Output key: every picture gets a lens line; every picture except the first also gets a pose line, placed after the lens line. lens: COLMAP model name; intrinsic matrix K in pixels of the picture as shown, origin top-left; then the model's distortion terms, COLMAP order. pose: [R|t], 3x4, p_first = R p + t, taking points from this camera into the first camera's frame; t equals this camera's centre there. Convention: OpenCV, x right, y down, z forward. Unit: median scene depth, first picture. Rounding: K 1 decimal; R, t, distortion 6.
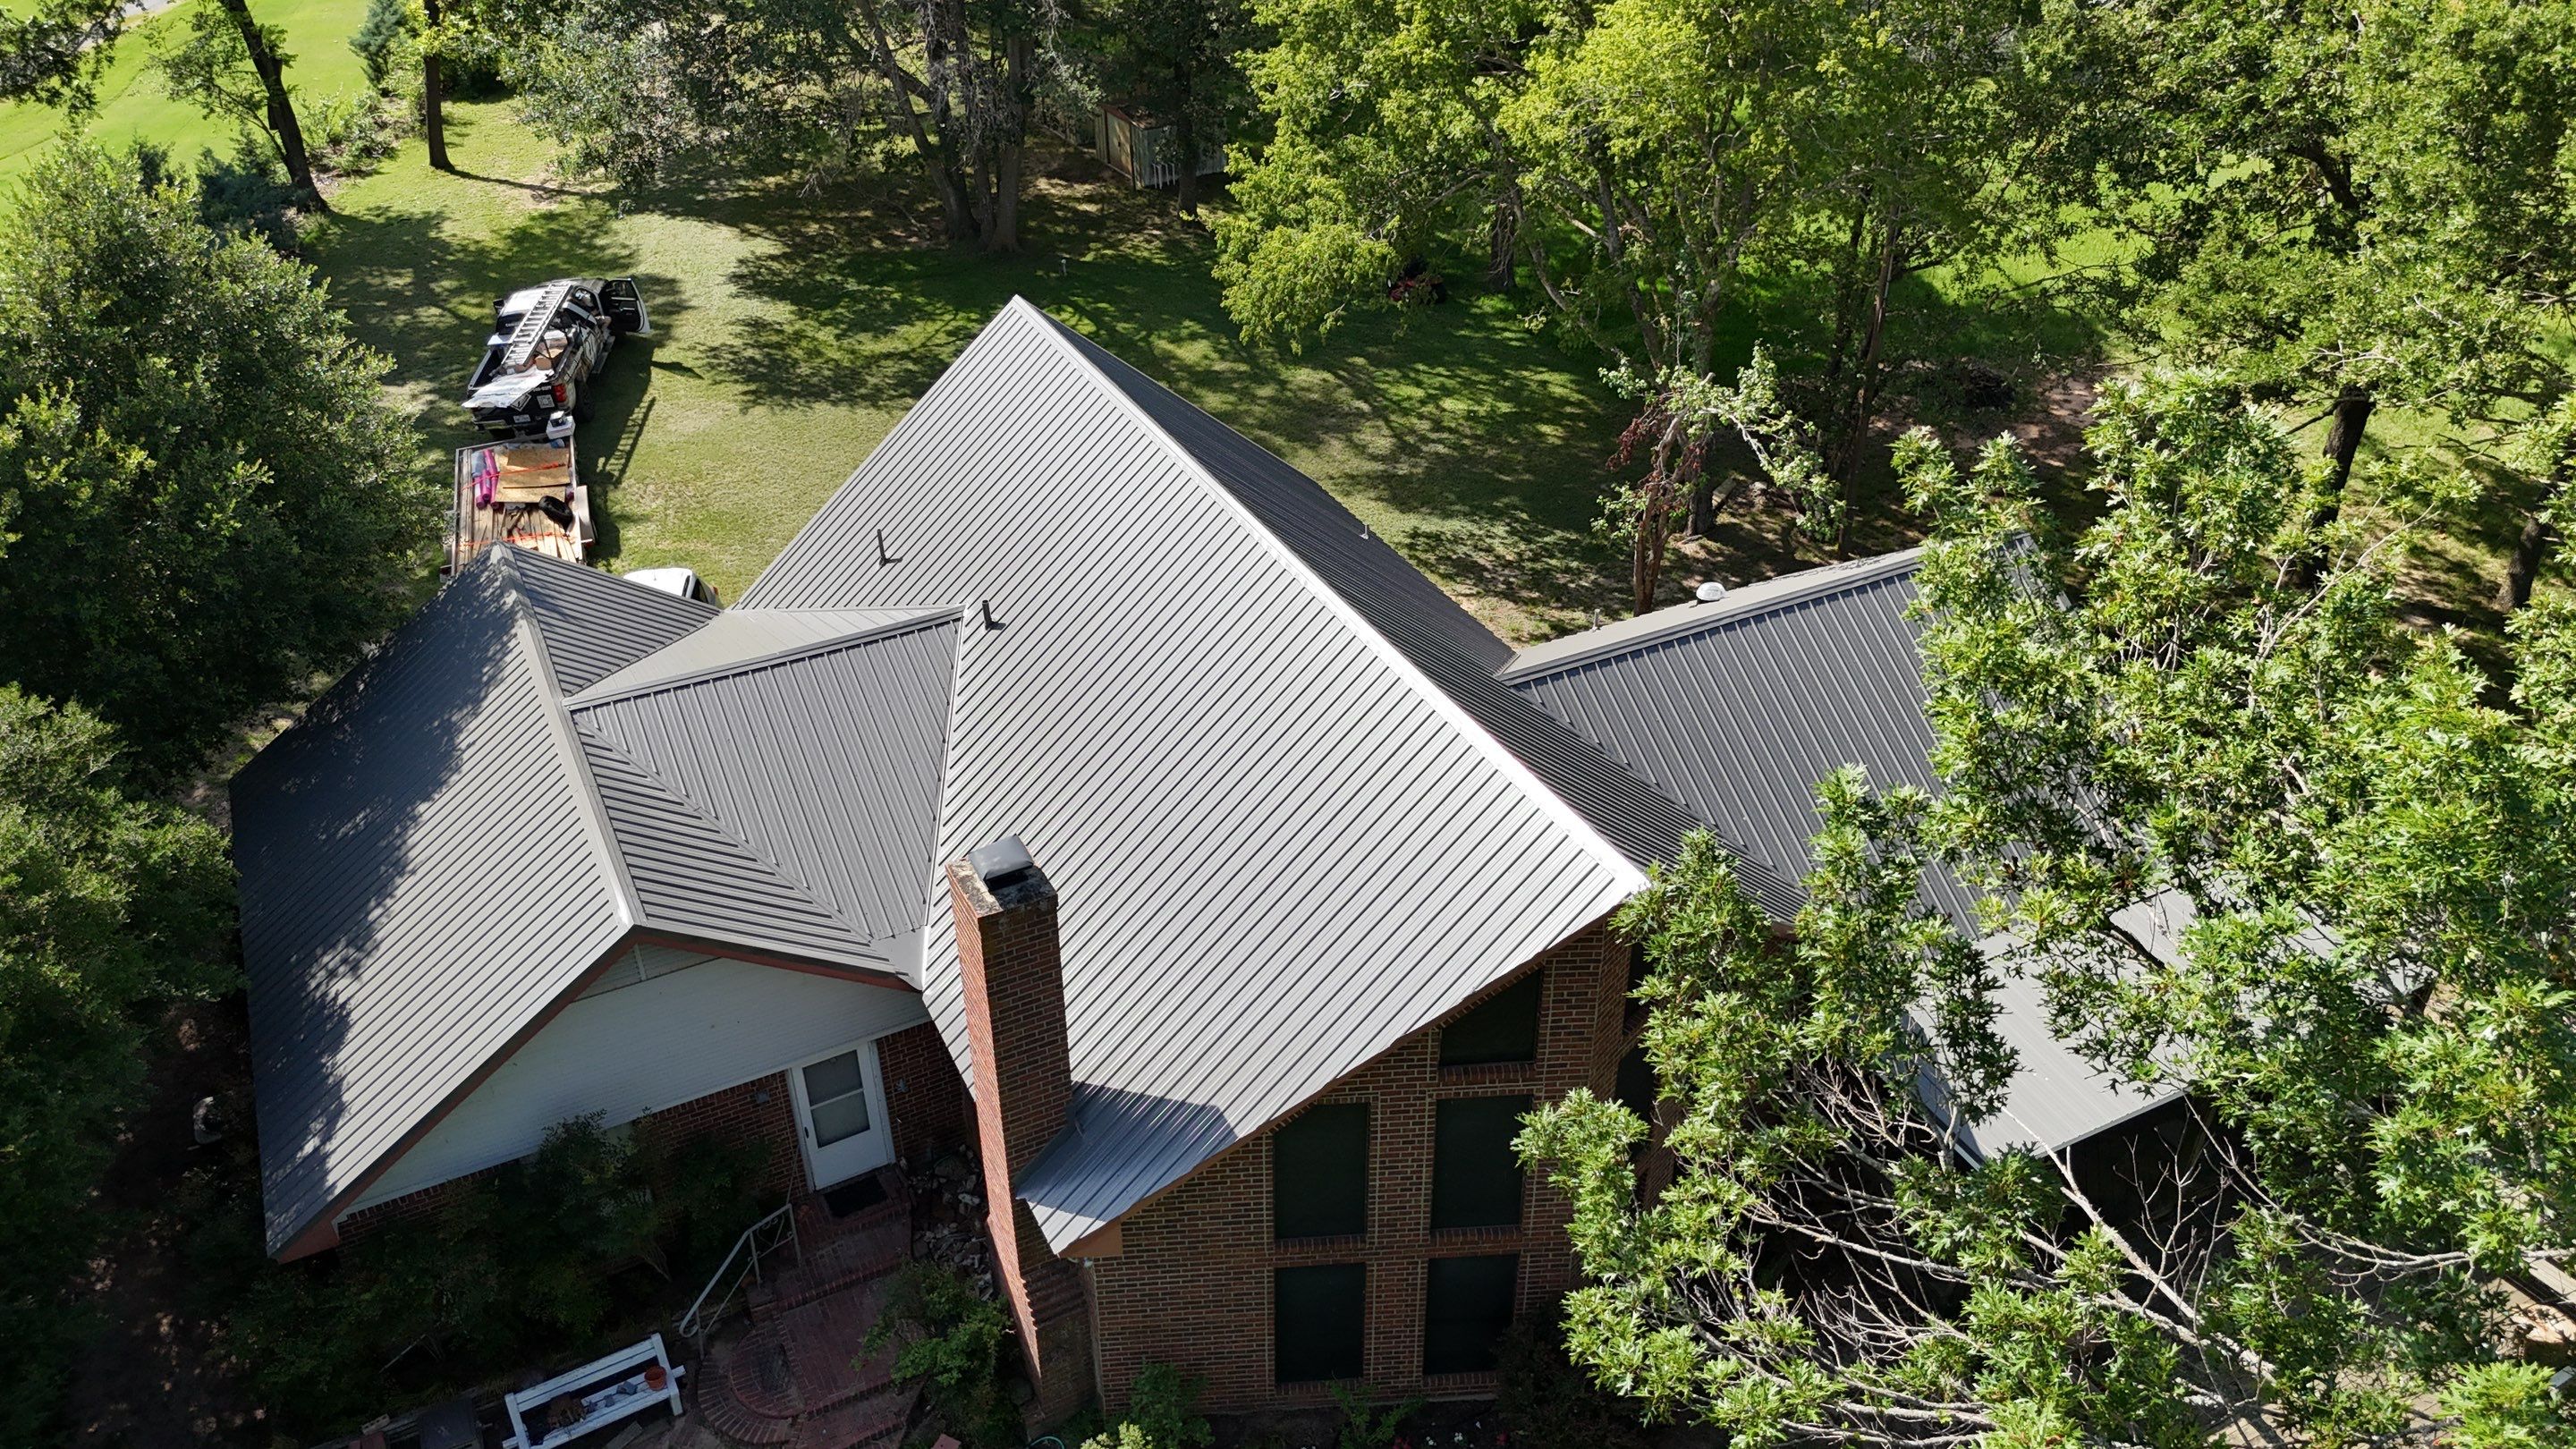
lens RADIAL K [[1907.4, 0, 1288.0], [0, 1907.4, 724.5], [0, 0, 1]] dist [0.052588, -0.004880]
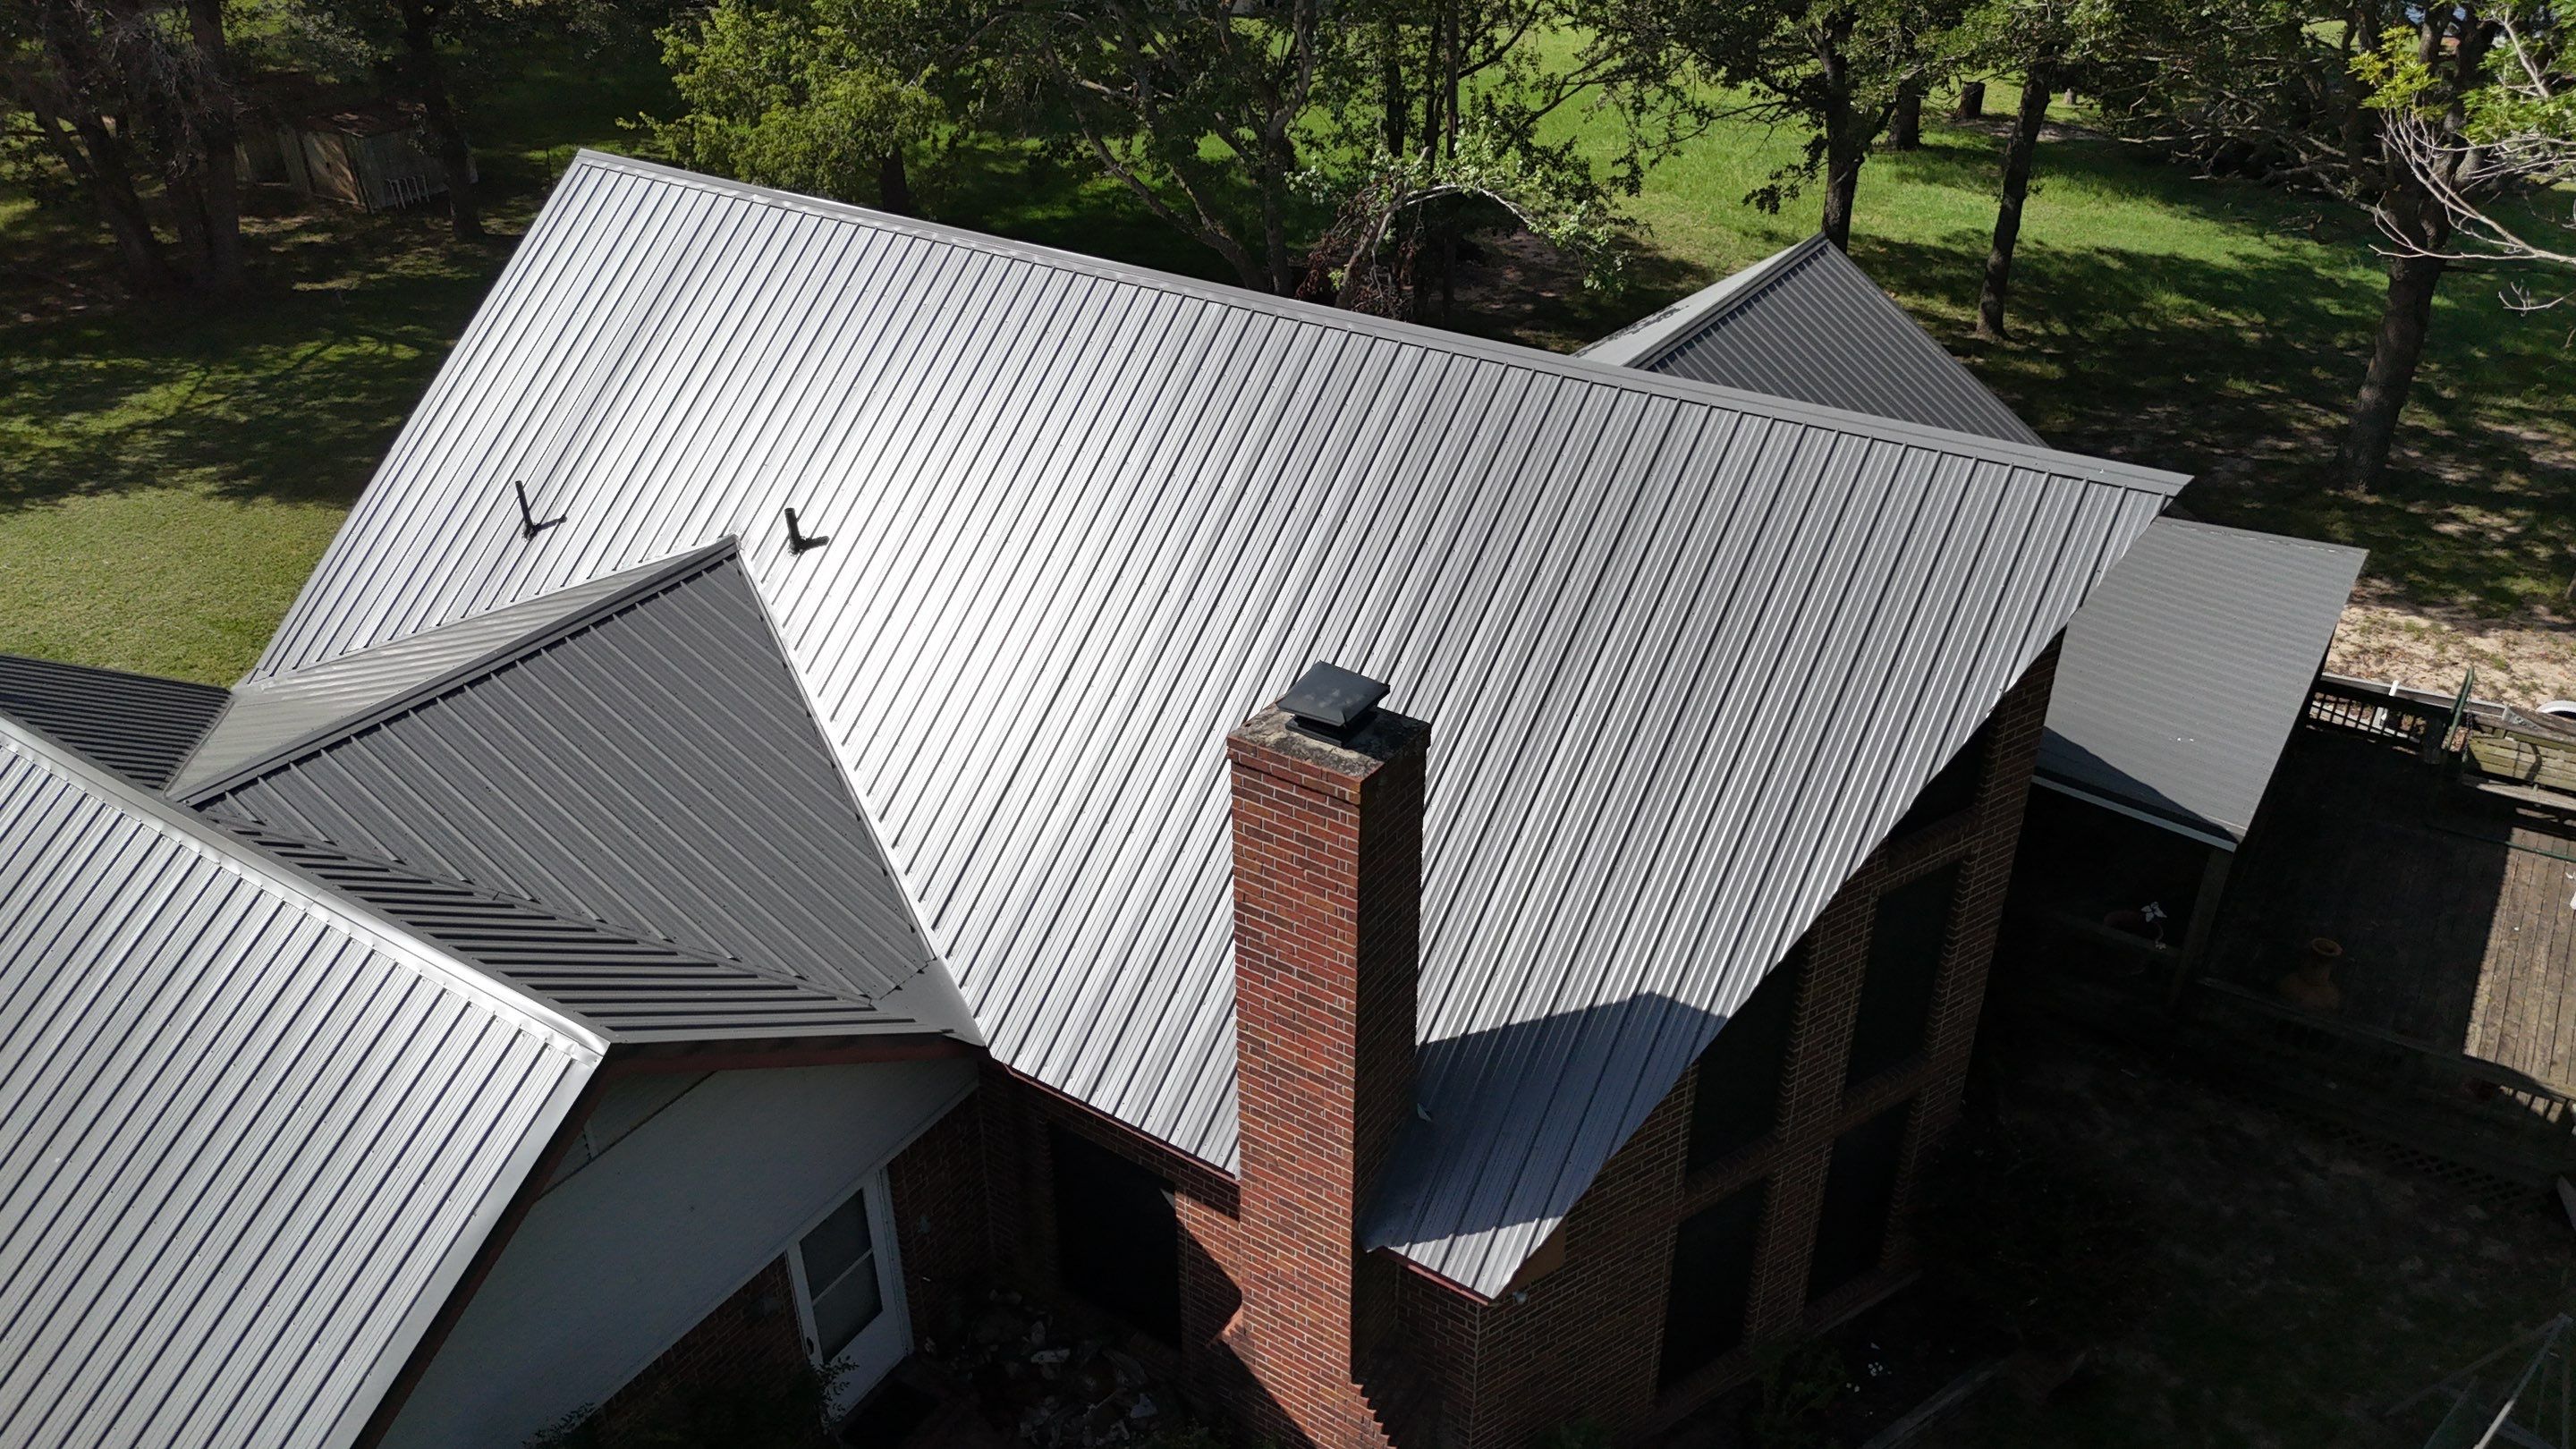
lens RADIAL K [[1907.4, 0, 1288.0], [0, 1907.4, 724.5], [0, 0, 1]] dist [0.052588, -0.004880]
pose [[0.872791, -0.247602, 0.420629, -0.346668], [0.270173, 0.962792, 0.006146, 0.058340], [-0.406500, 0.108278, 0.907212, 0.362020]]
